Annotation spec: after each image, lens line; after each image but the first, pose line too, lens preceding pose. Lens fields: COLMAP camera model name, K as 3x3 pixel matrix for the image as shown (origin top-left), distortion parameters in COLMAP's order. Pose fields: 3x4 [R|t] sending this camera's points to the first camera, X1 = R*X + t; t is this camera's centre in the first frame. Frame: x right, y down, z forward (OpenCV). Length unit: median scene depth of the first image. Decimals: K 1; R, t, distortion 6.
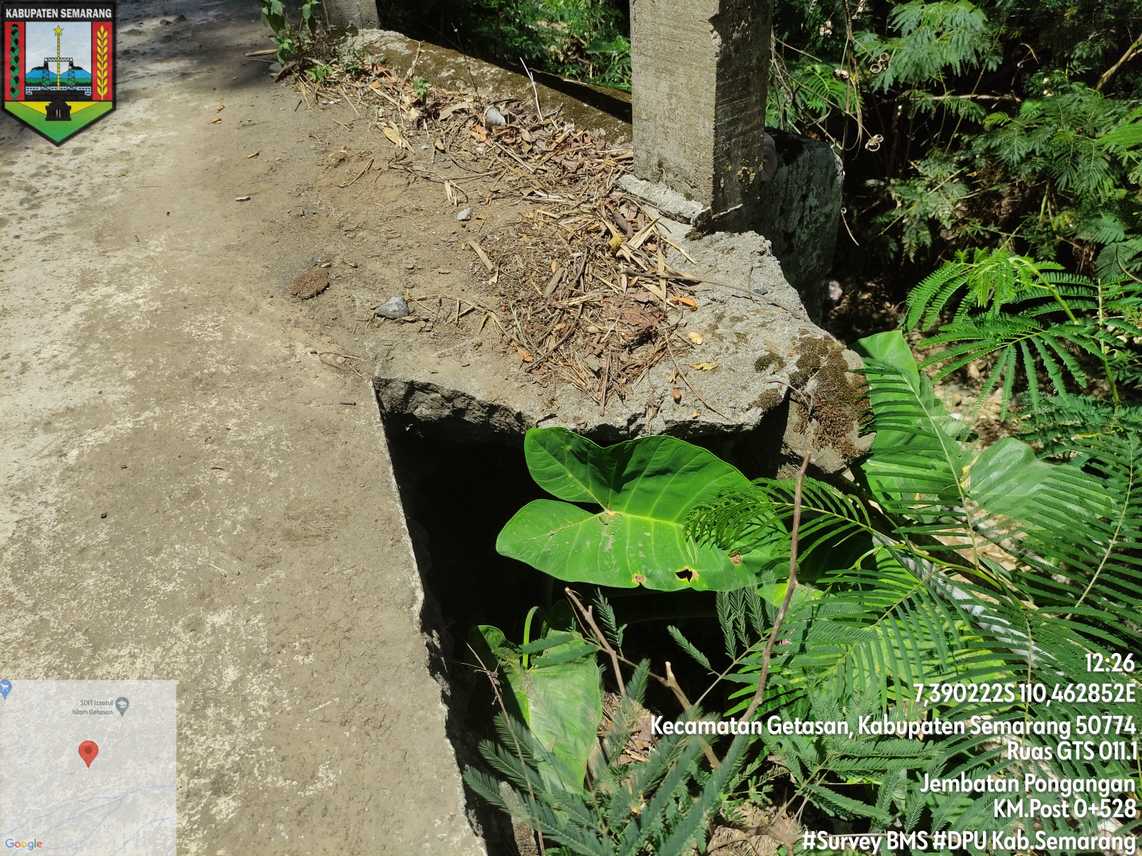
lens RADIAL K [[838.2, 0, 571.0], [0, 838.2, 428.0], [0, 0, 1]] dist [0.079238, -0.101183]
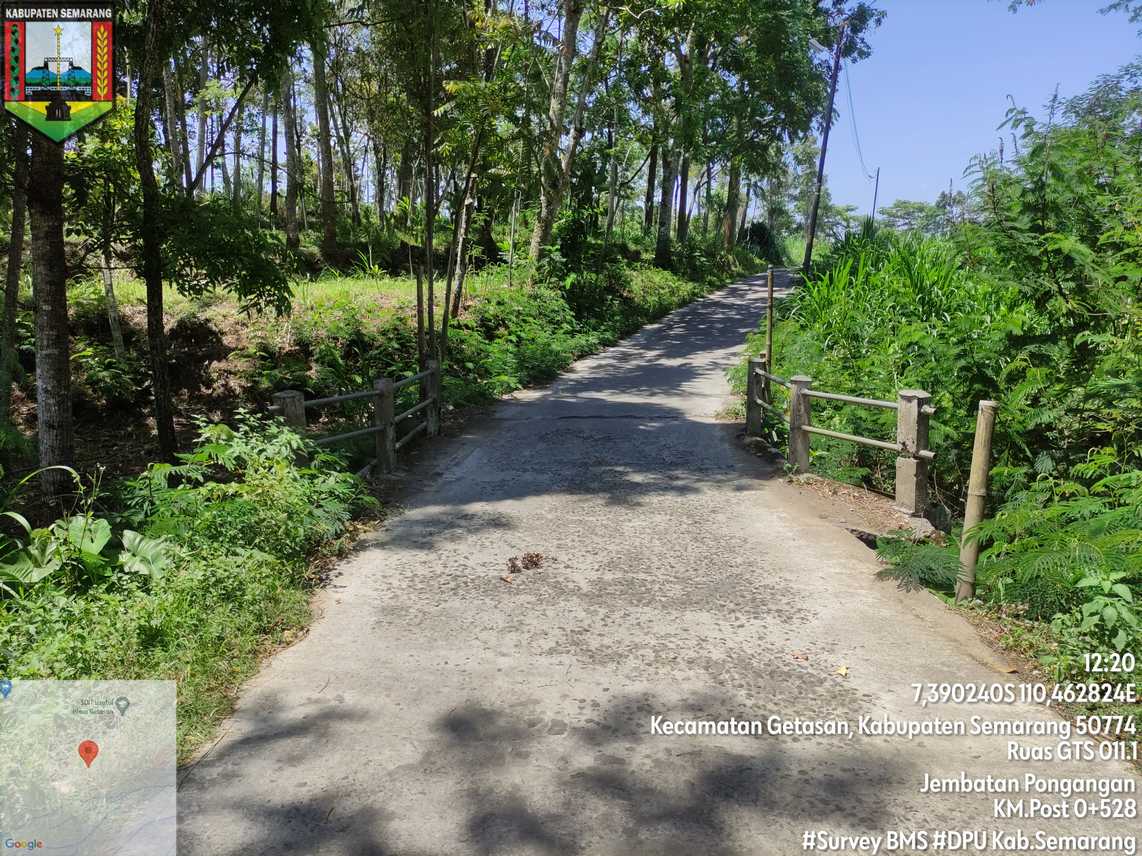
lens RADIAL K [[838.2, 0, 571.0], [0, 838.2, 428.0], [0, 0, 1]] dist [0.079238, -0.101183]
pose [[0.963848, 0.080220, -0.254089, -0.545645], [-0.196120, 0.859113, -0.472717, 2.063673], [0.180370, 0.505459, 0.843788, -3.767648]]
